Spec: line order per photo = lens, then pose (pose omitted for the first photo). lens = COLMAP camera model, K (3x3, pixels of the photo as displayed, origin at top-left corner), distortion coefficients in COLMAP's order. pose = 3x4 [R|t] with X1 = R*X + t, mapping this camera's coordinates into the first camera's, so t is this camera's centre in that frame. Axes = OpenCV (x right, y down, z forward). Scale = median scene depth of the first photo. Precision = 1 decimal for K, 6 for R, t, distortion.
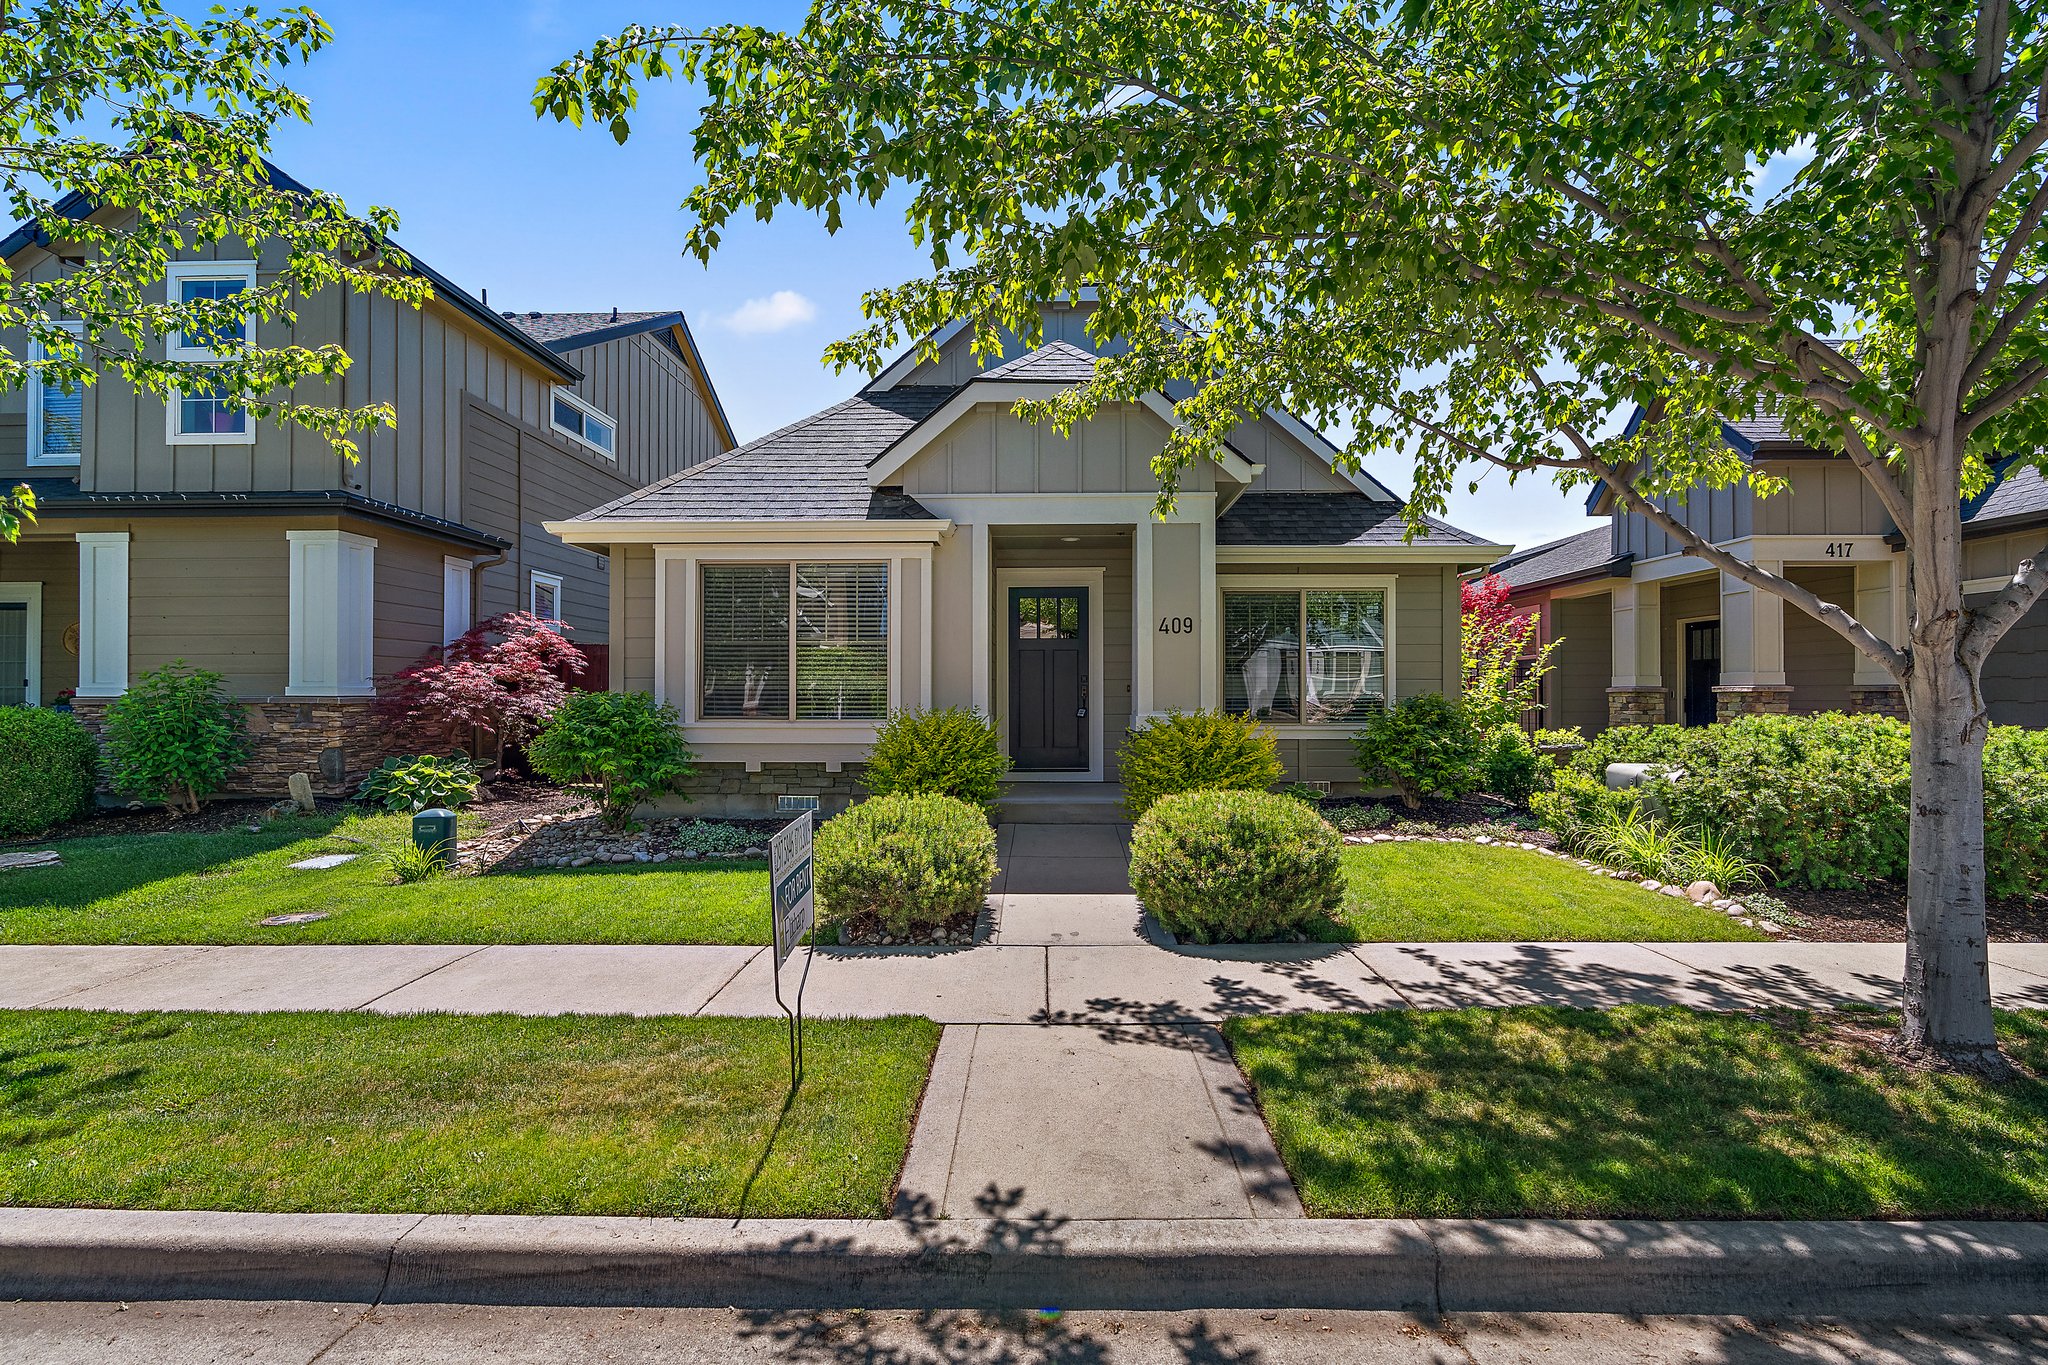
lens RADIAL K [[934.4, 0, 1026.6], [0, 934.4, 694.2], [0, 0, 1]] dist [-0.009027, 0.003493]
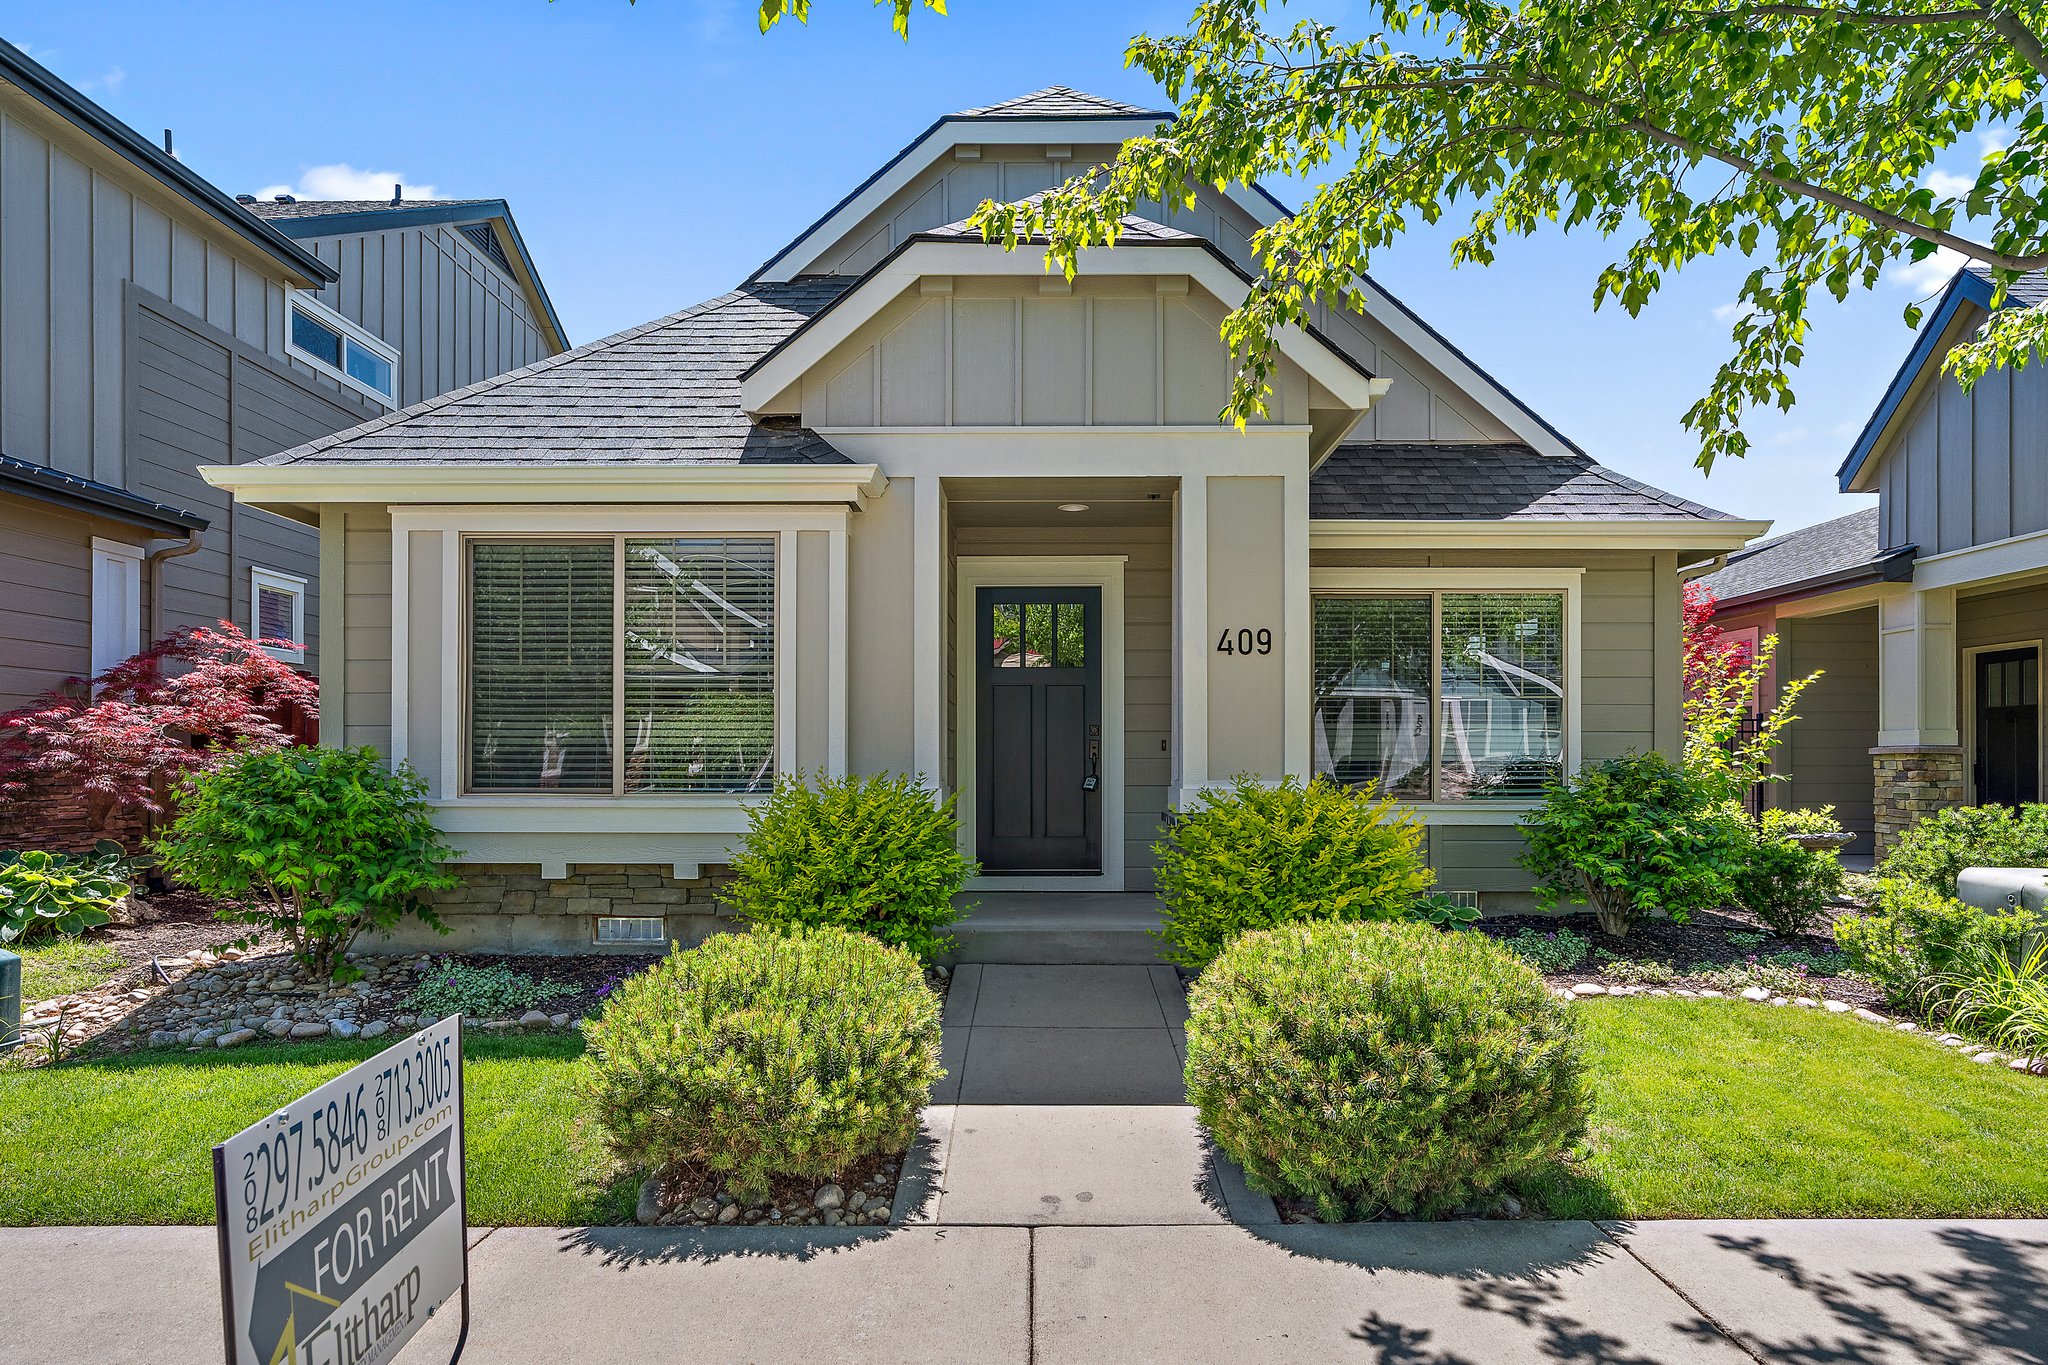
lens RADIAL K [[1183.9, 0, 986.3], [0, 1183.9, 759.4], [0, 0, 1]] dist [0.002285, 0.000190]
pose [[0.999740, 0.000278, -0.022821, 0.007560], [-0.000323, 0.999998, -0.001959, 0.005983], [0.022820, 0.001966, 0.999738, 0.228856]]
